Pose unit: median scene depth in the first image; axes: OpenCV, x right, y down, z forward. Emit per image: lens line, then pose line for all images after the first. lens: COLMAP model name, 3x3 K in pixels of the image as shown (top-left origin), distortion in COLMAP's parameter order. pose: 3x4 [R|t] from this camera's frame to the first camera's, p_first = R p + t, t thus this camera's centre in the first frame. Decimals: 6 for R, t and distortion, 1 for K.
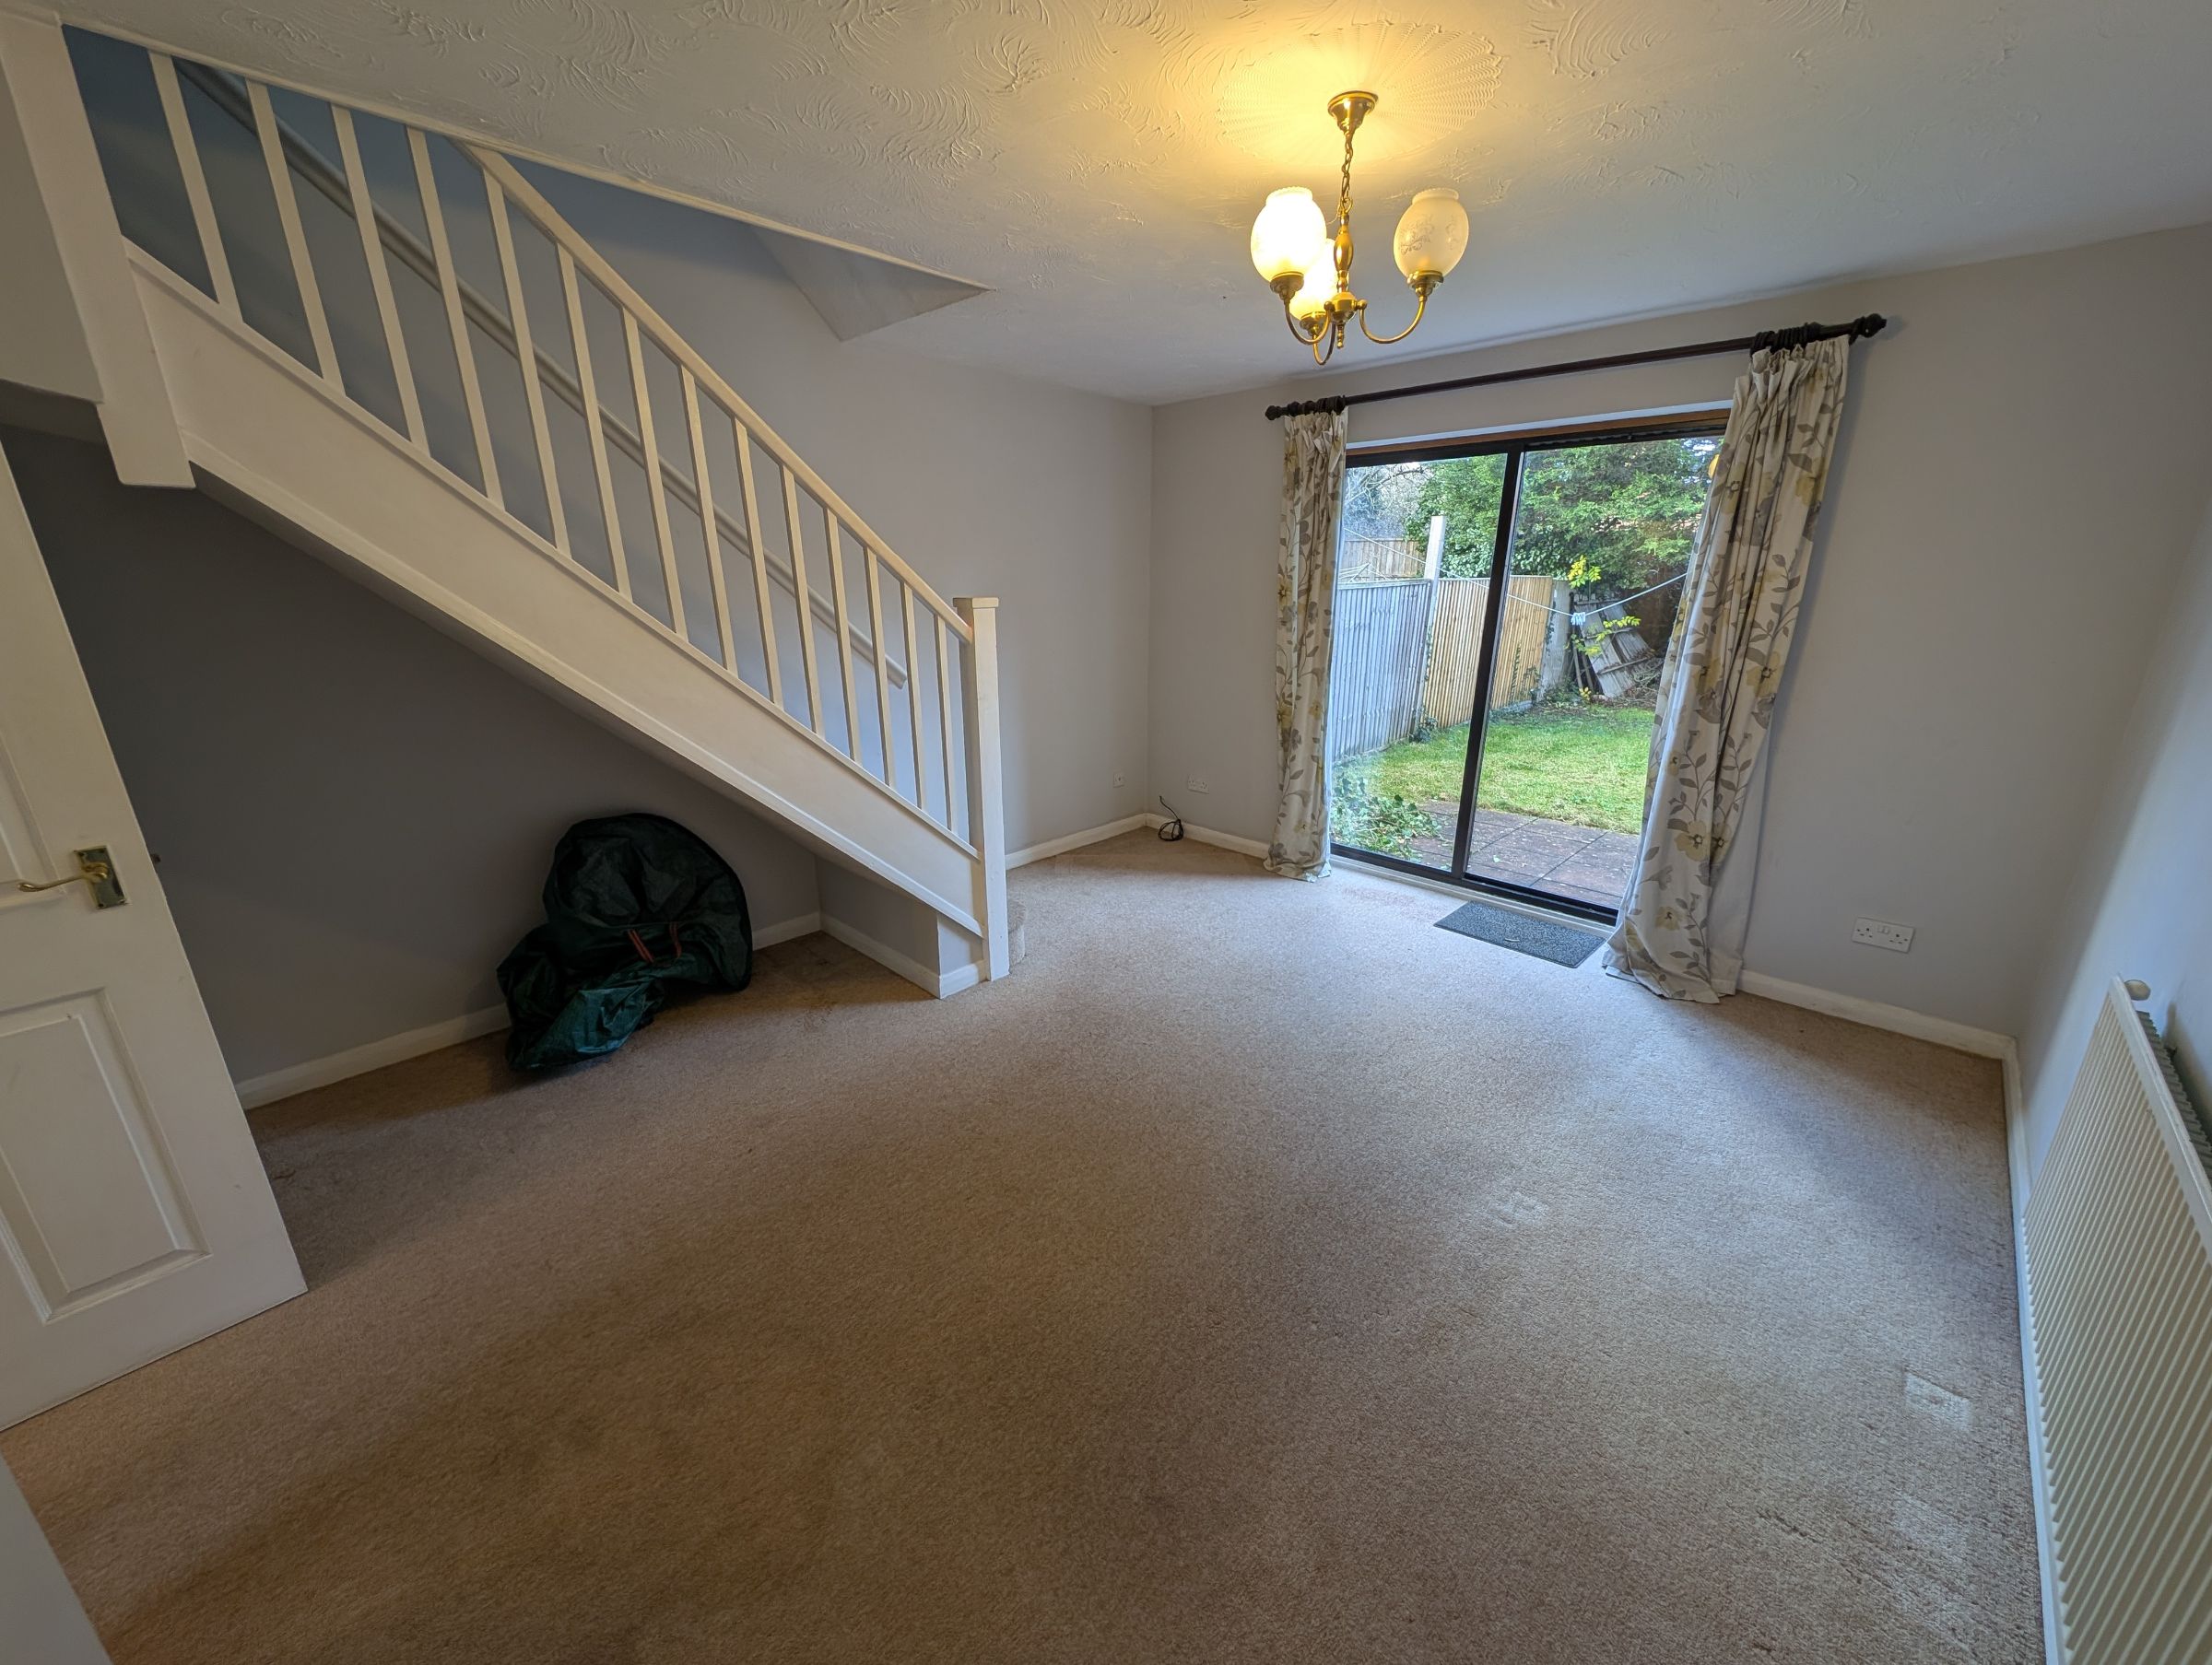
lens RADIAL K [[847.0, 0, 1067.6], [0, 847.0, 844.0], [0, 0, 1]] dist [-0.001142, -0.000512]
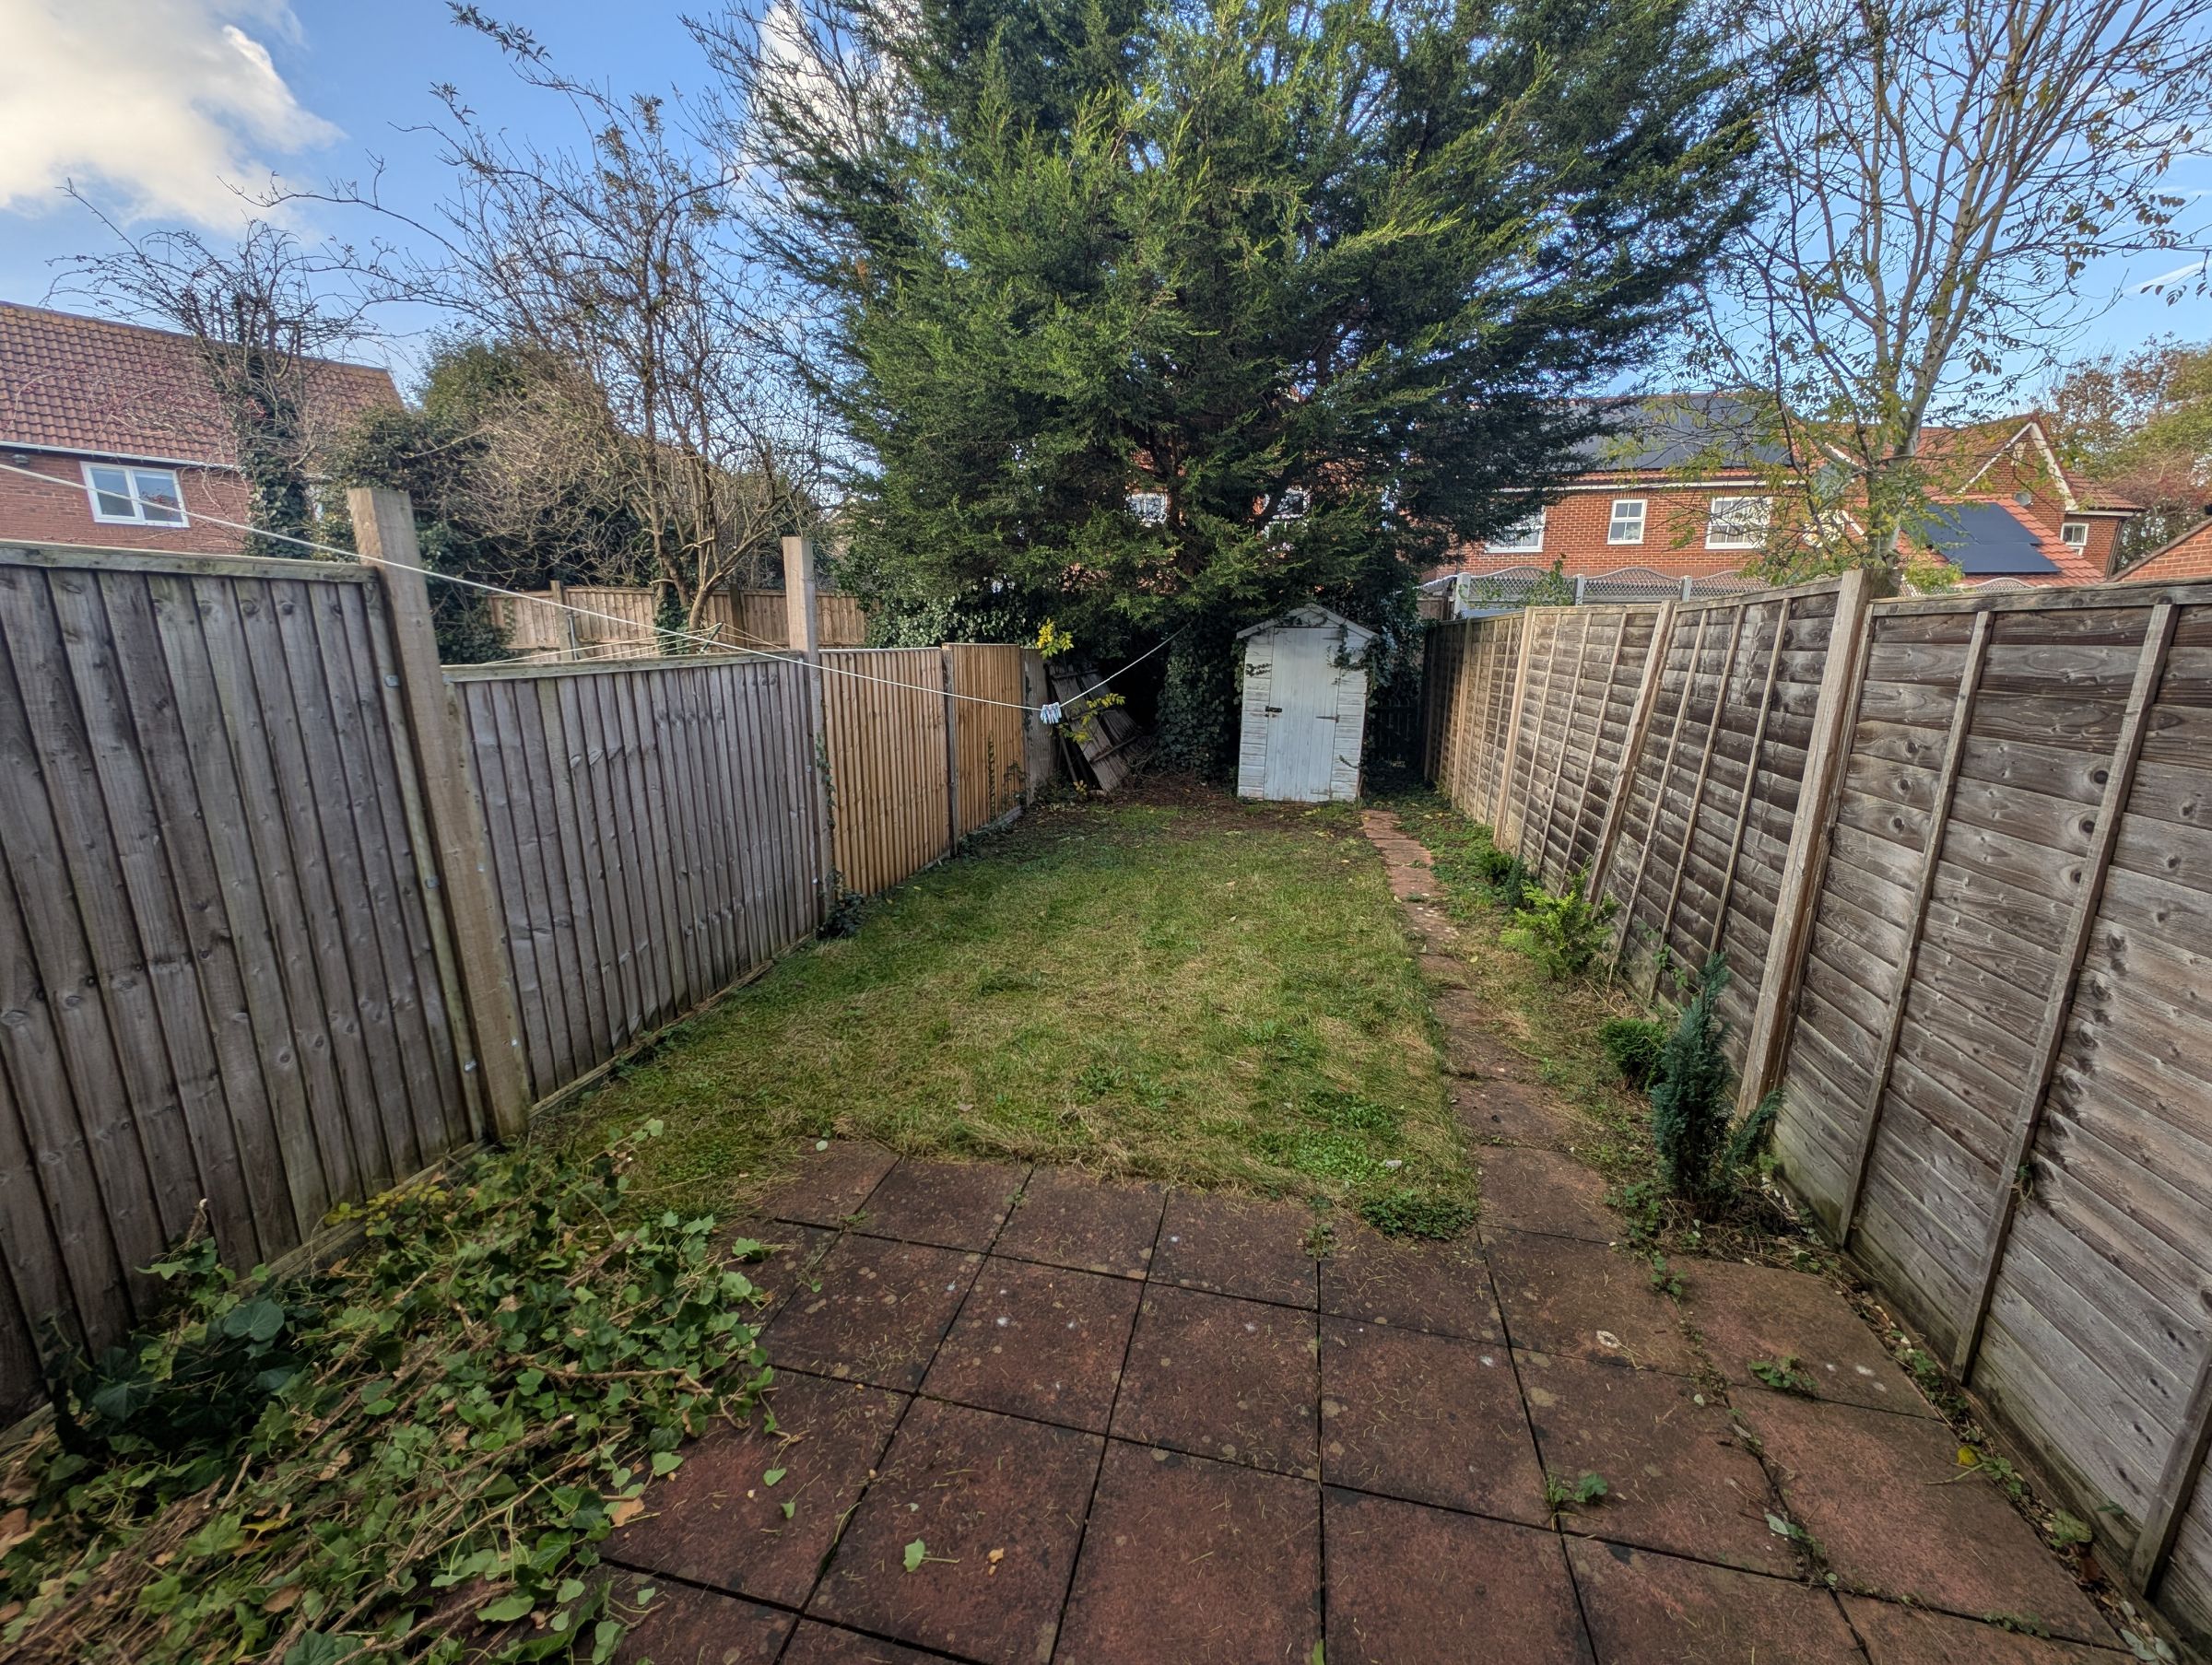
lens RADIAL K [[847.0, 0, 1108.0], [0, 847.0, 830.9], [0, 0, 1]] dist [-0.001142, -0.000512]
pose [[0.838659, -0.116959, 0.531951, 0.212574], [0.163282, 0.985740, -0.040693, -0.105181], [-0.519606, 0.120985, 0.845797, 0.330483]]
